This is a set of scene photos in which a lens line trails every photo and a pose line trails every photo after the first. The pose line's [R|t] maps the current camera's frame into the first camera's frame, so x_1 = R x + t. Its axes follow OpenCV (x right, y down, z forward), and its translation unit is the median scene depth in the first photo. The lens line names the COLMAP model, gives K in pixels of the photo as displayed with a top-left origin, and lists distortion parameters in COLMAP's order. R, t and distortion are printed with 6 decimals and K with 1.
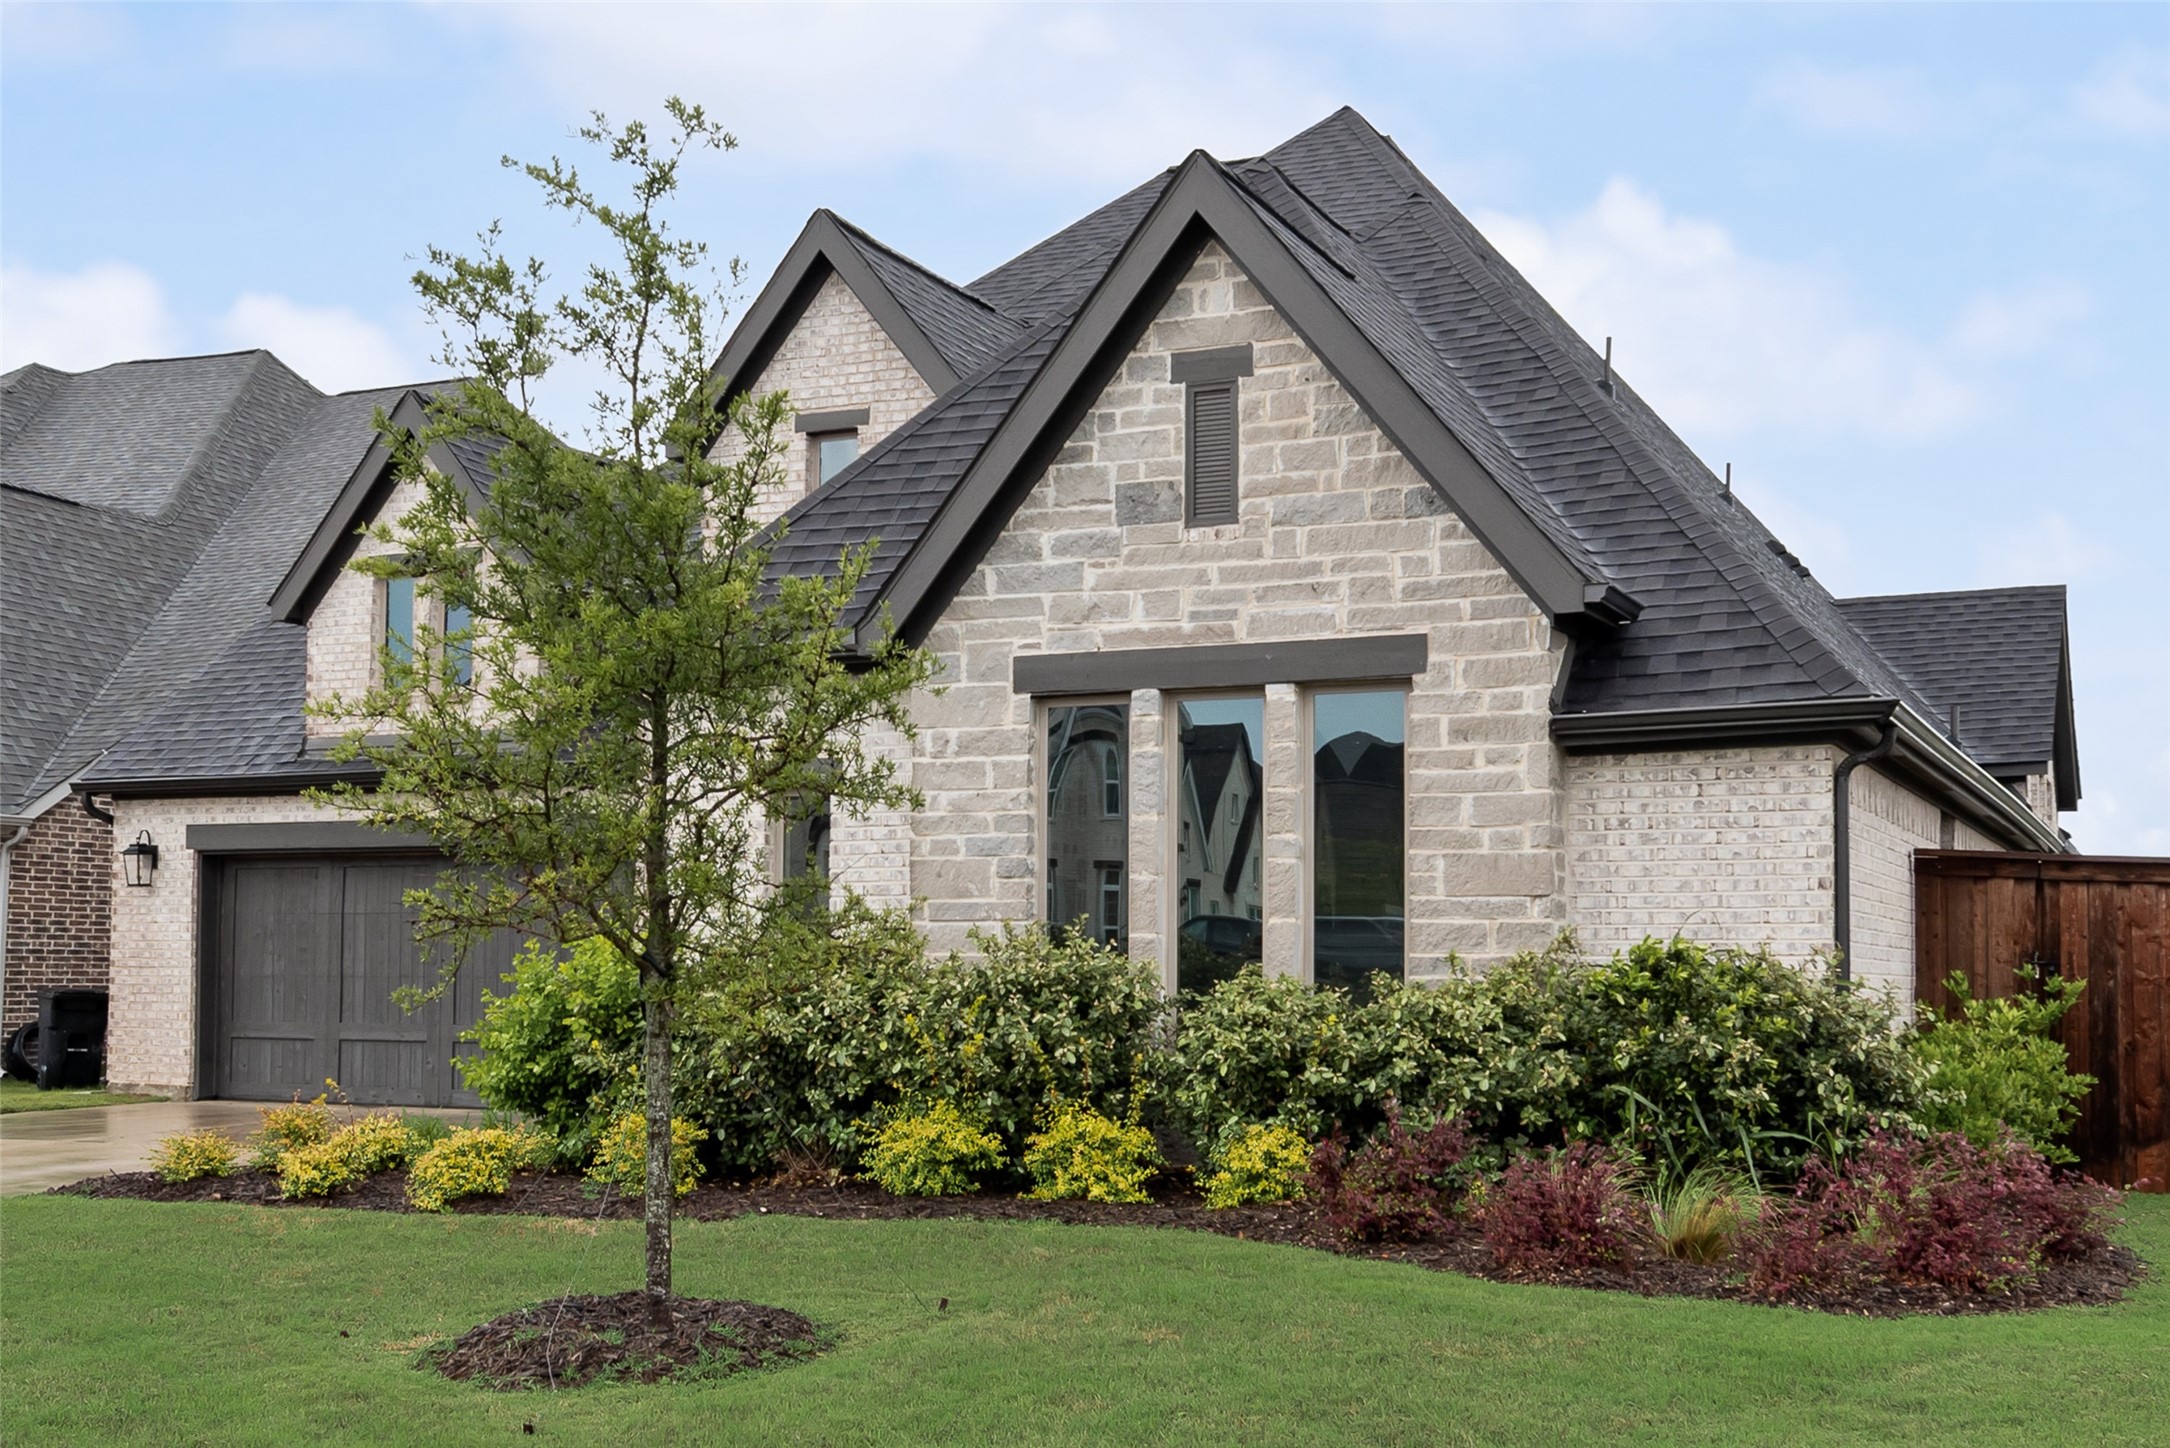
lens RADIAL K [[1278.2, 0, 1085.0], [0, 1278.2, 685.8], [0, 0, 1]] dist [-0.002583, 0.000491]
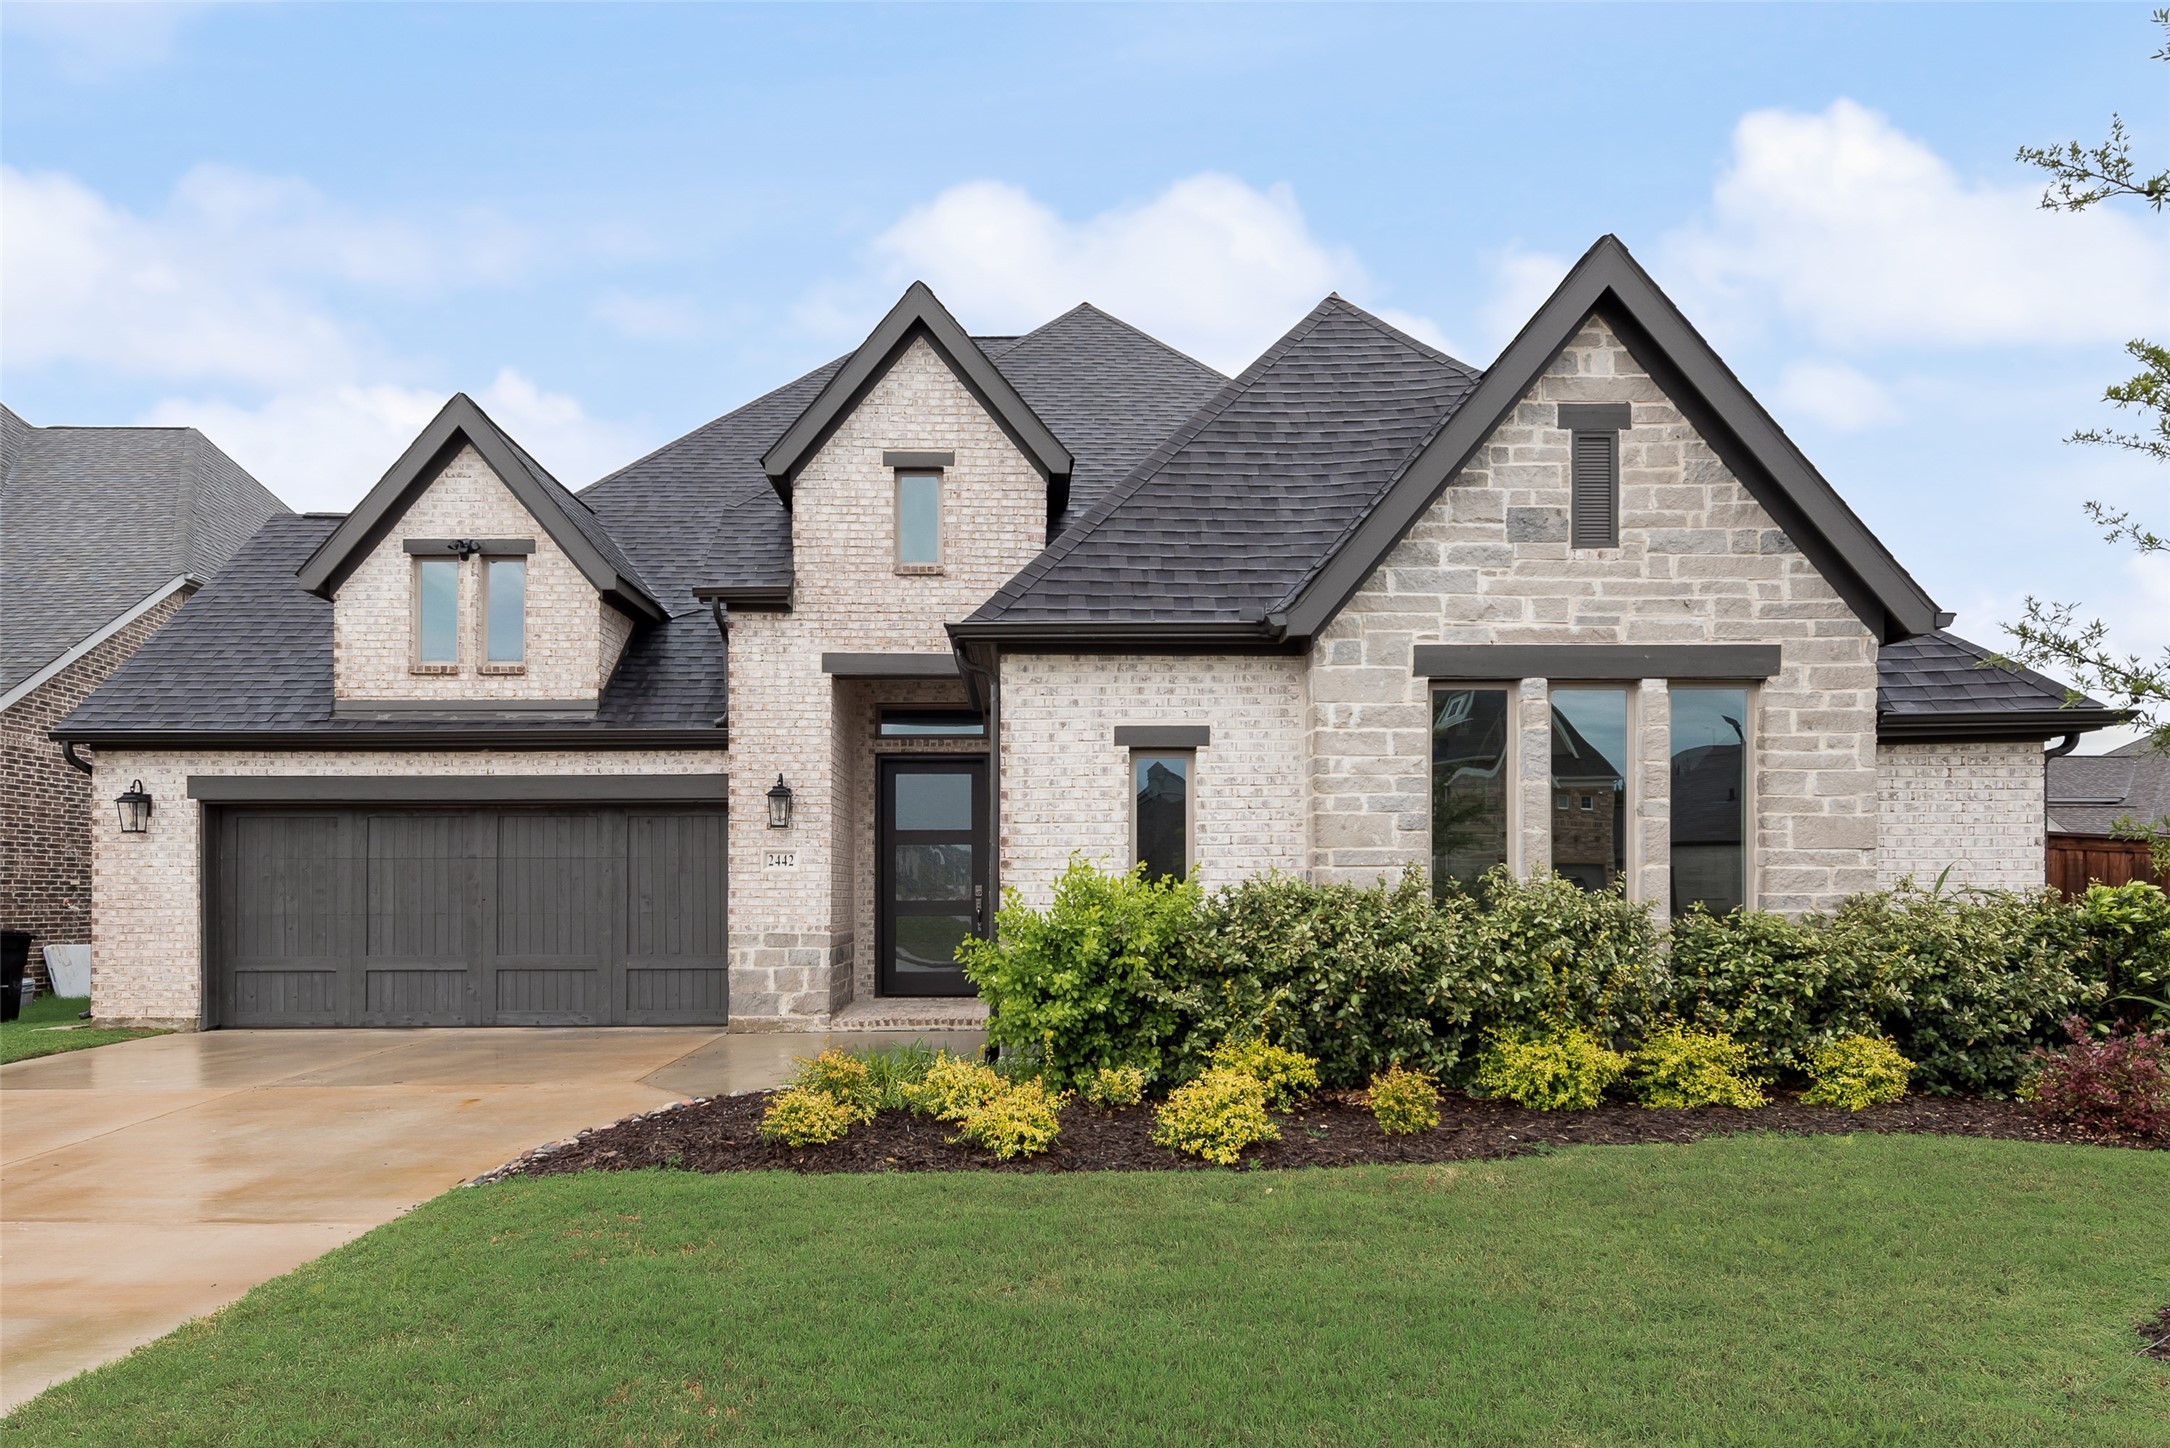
lens RADIAL K [[890.1, 0, 1096.0], [0, 890.1, 738.7], [0, 0, 1]] dist [0.003056, 0.000057]
pose [[0.964244, 0.040312, 0.261933, -0.573321], [-0.050453, 0.998210, 0.032104, 0.054091], [-0.260171, -0.044171, 0.964552, 0.284691]]
